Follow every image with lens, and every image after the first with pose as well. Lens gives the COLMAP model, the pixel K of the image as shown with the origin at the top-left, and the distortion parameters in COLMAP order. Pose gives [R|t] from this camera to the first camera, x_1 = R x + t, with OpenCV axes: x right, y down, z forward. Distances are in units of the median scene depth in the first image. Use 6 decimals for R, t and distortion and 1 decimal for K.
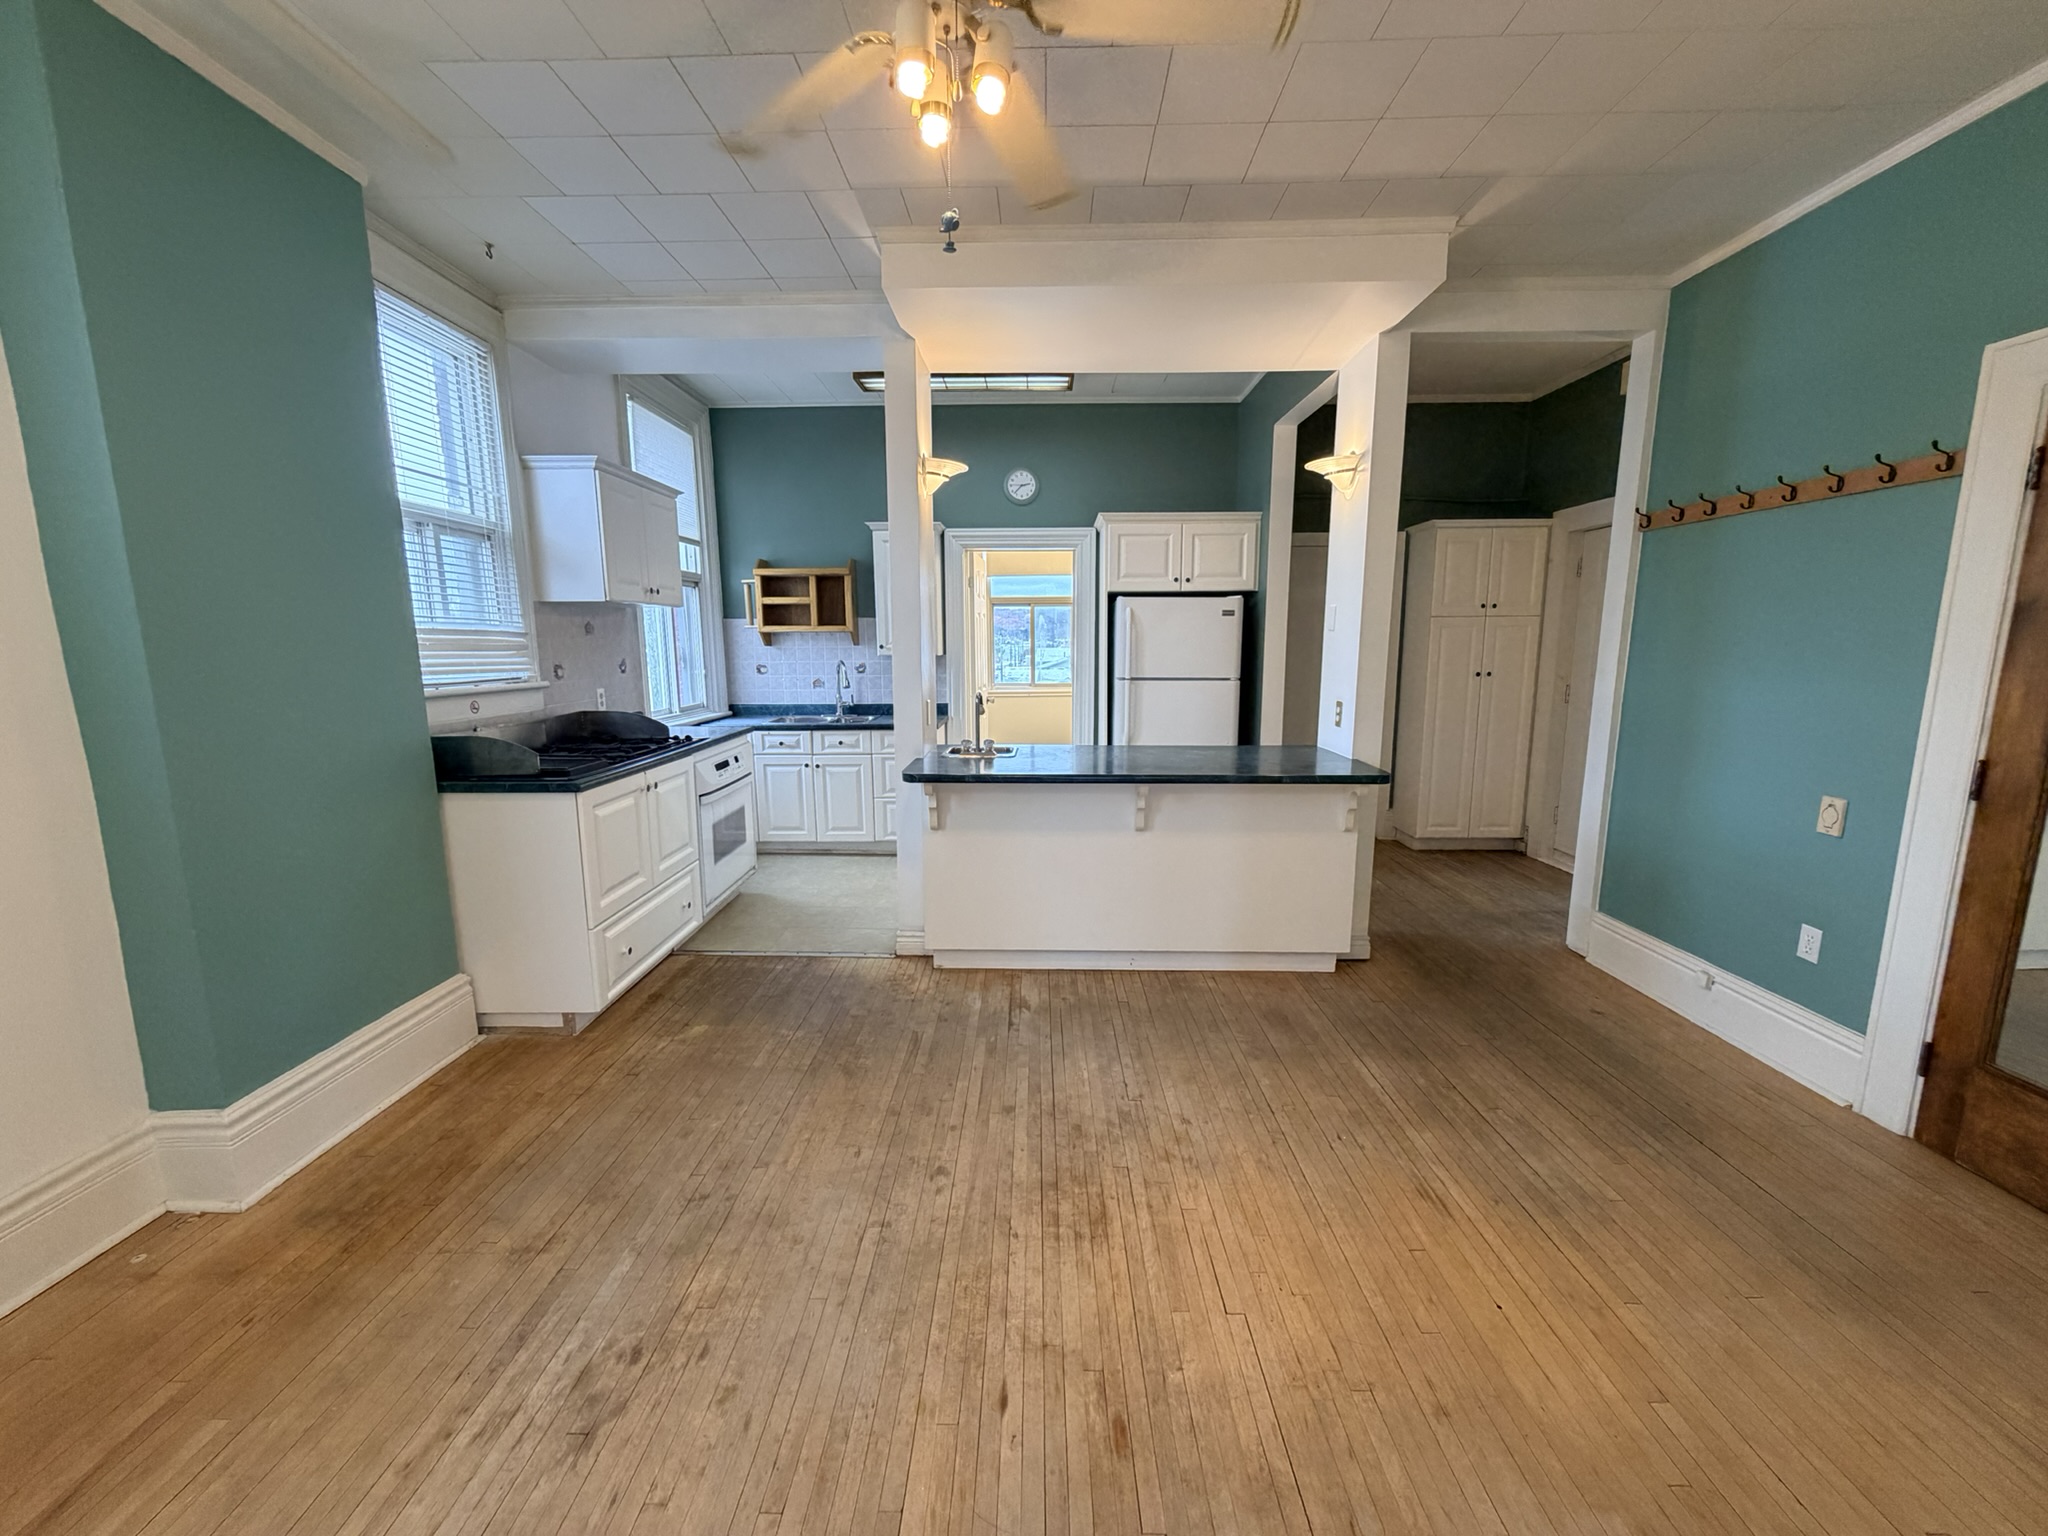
lens RADIAL K [[813.2, 0, 1027.9], [0, 813.2, 771.1], [0, 0, 1]] dist [-0.000229, -0.000008]
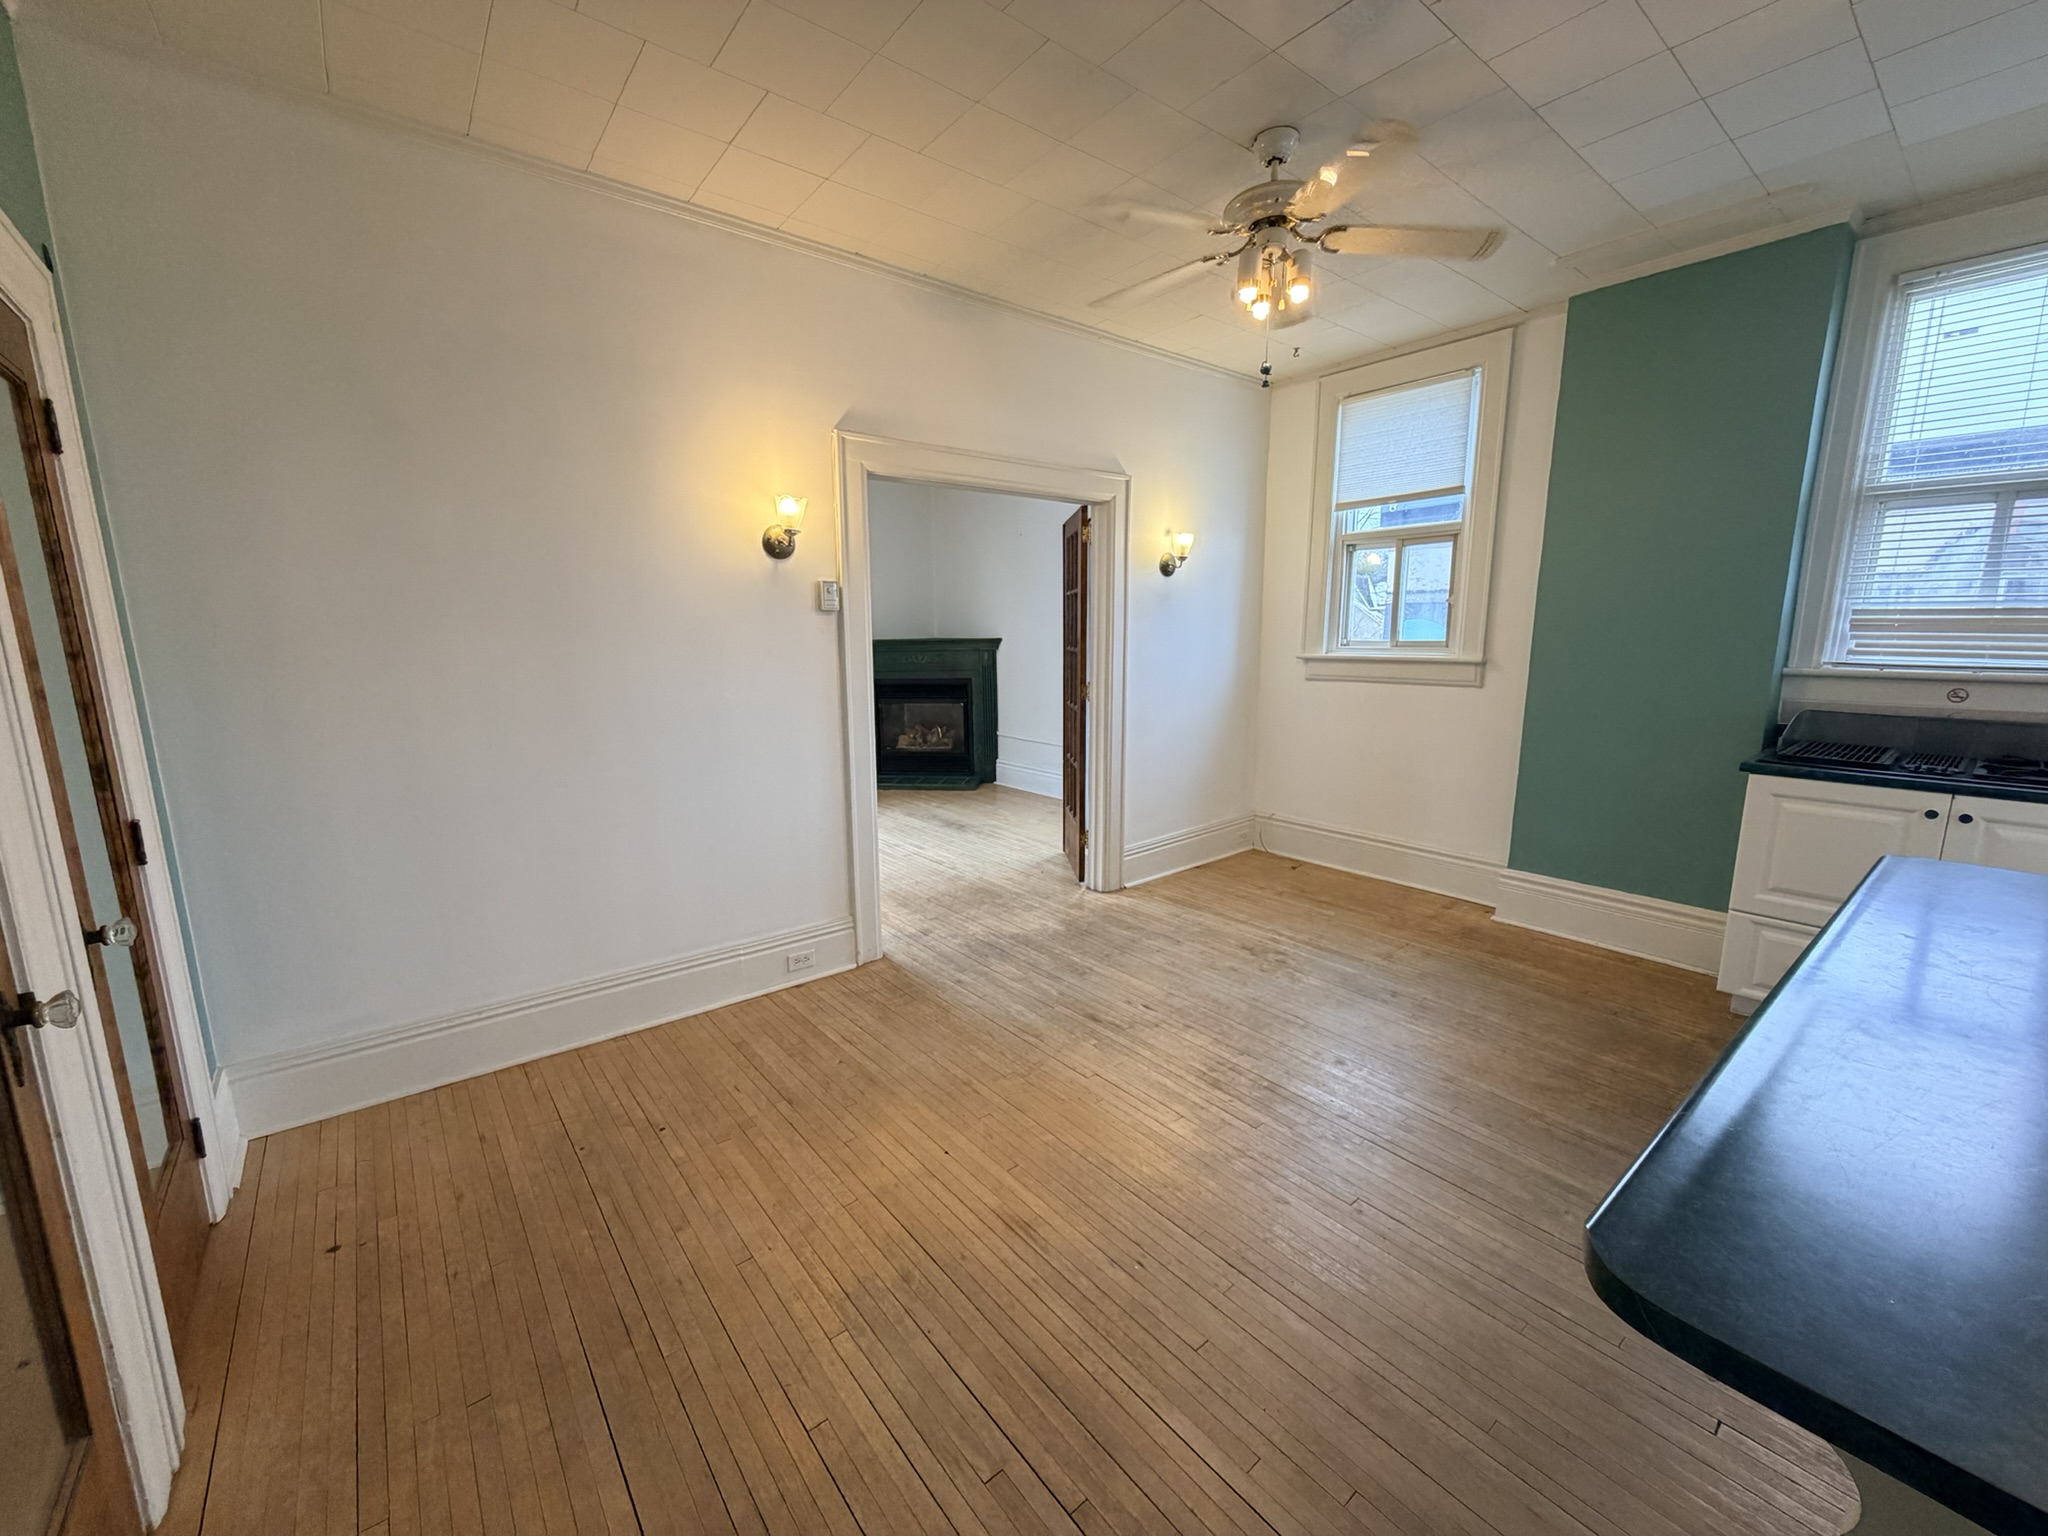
lens RADIAL K [[813.2, 0, 1028.2], [0, 813.2, 772.1], [0, 0, 1]] dist [-0.000229, -0.000008]
pose [[-0.766515, 0.119291, -0.631051, 0.698860], [-0.095264, 0.950608, 0.295413, -0.171004], [0.635122, 0.286554, -0.717291, 1.049858]]
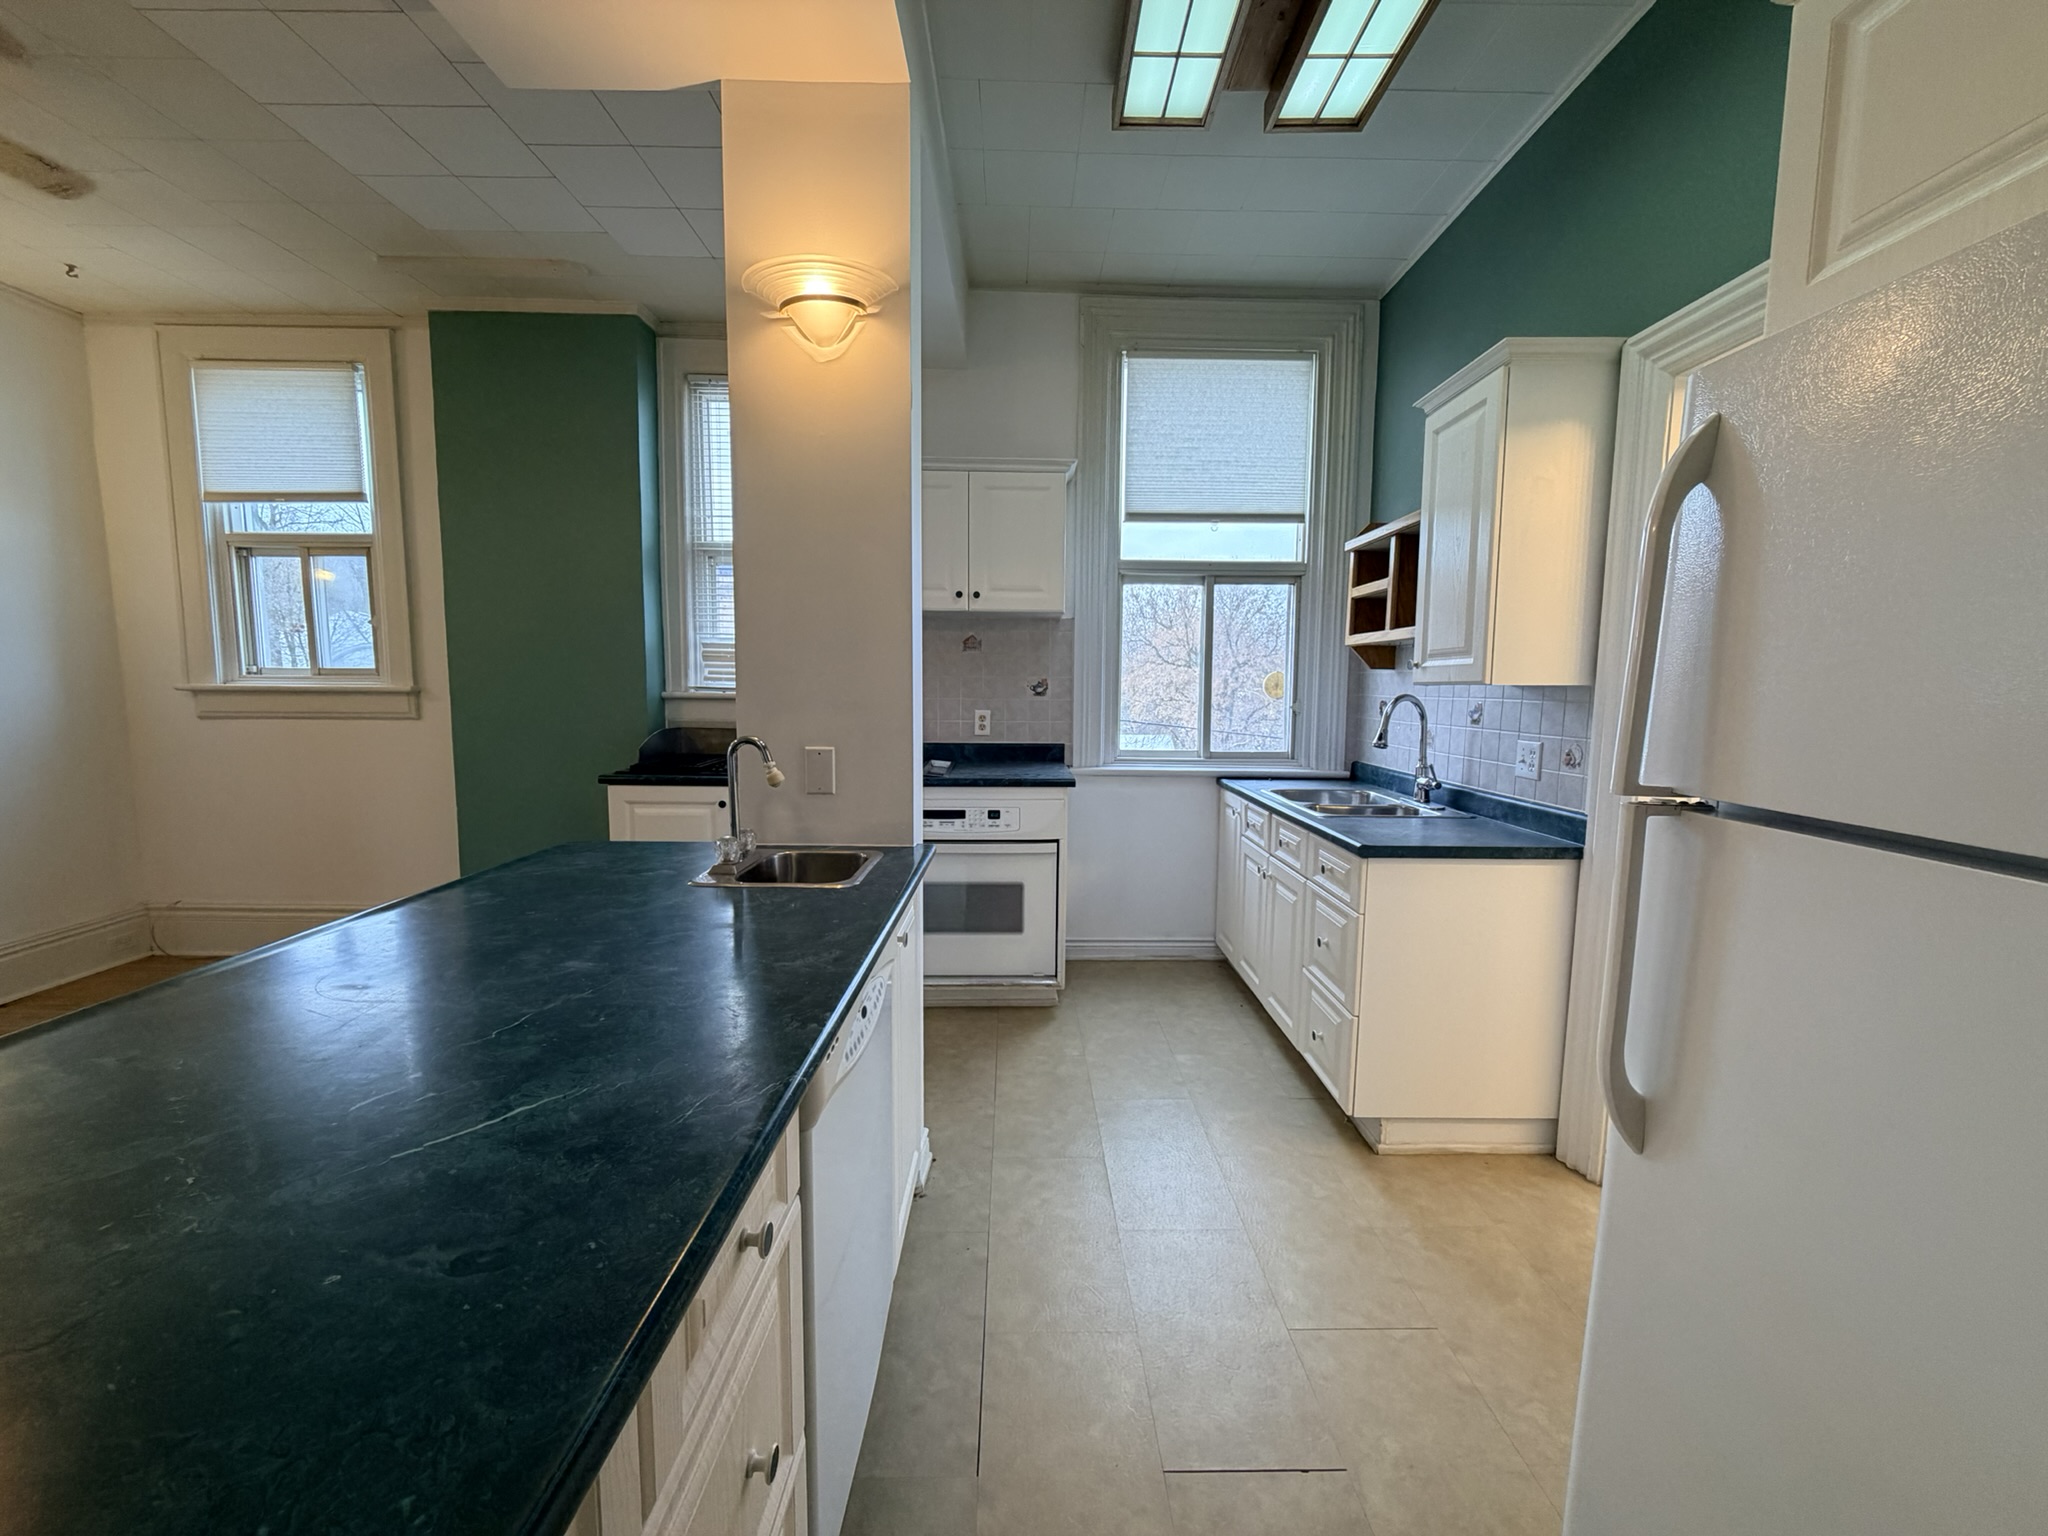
lens RADIAL K [[813.2, 0, 1029.8], [0, 813.2, 769.4], [0, 0, 1]] dist [-0.000229, -0.000008]
pose [[0.024367, 0.109224, -0.993718, 0.498163], [-0.172118, 0.979629, 0.103455, -0.186789], [0.984775, 0.168516, 0.042670, 1.372723]]
